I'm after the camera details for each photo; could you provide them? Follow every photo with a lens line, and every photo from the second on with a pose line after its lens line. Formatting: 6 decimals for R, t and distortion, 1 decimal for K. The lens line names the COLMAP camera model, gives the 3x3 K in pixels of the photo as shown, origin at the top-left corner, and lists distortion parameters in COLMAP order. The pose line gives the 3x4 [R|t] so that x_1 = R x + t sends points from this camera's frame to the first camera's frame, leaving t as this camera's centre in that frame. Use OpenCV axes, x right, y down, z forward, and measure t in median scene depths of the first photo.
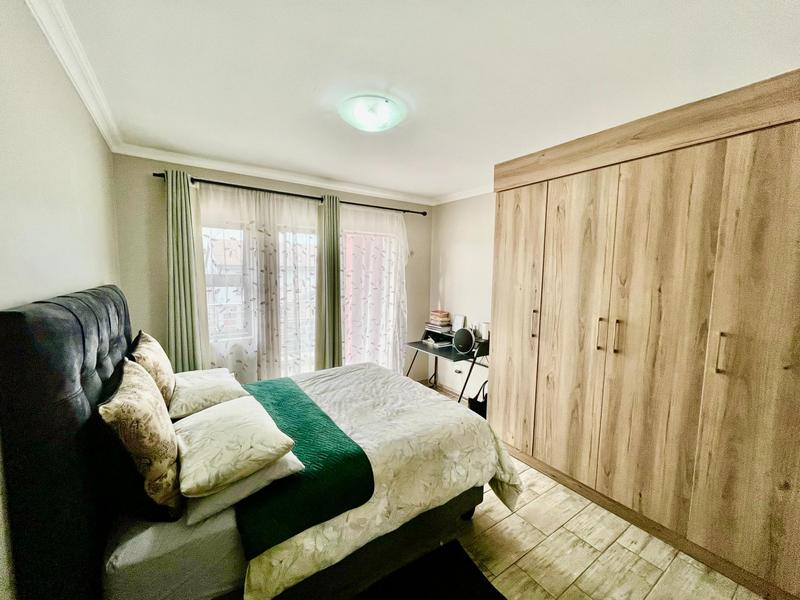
lens RADIAL K [[323.0, 0, 397.4], [0, 323.0, 299.3], [0, 0, 1]] dist [-0.011702, 0.000204]
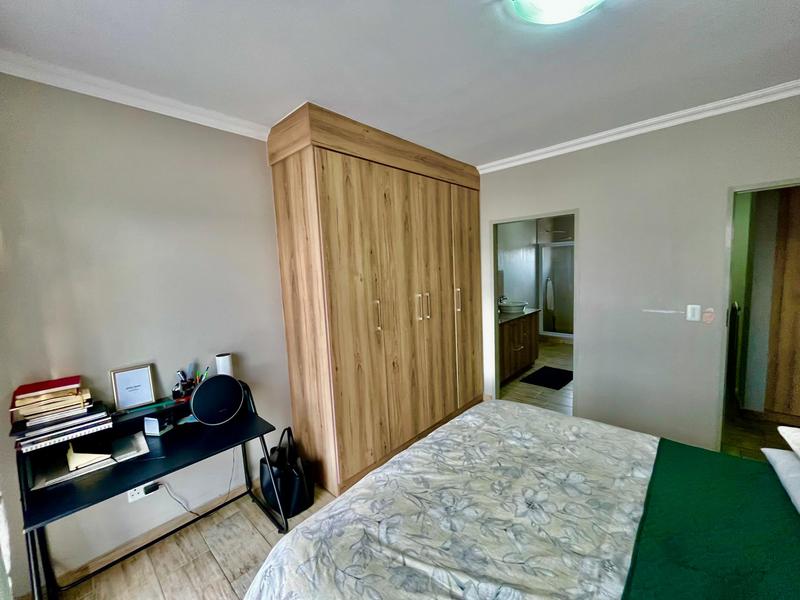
lens RADIAL K [[323.0, 0, 396.0], [0, 323.0, 300.3], [0, 0, 1]] dist [-0.011702, 0.000204]
pose [[-0.223526, -0.097600, 0.969799, -0.502475], [0.132169, 0.982749, 0.129367, -0.083870], [-0.965695, 0.157094, -0.206771, 1.190758]]
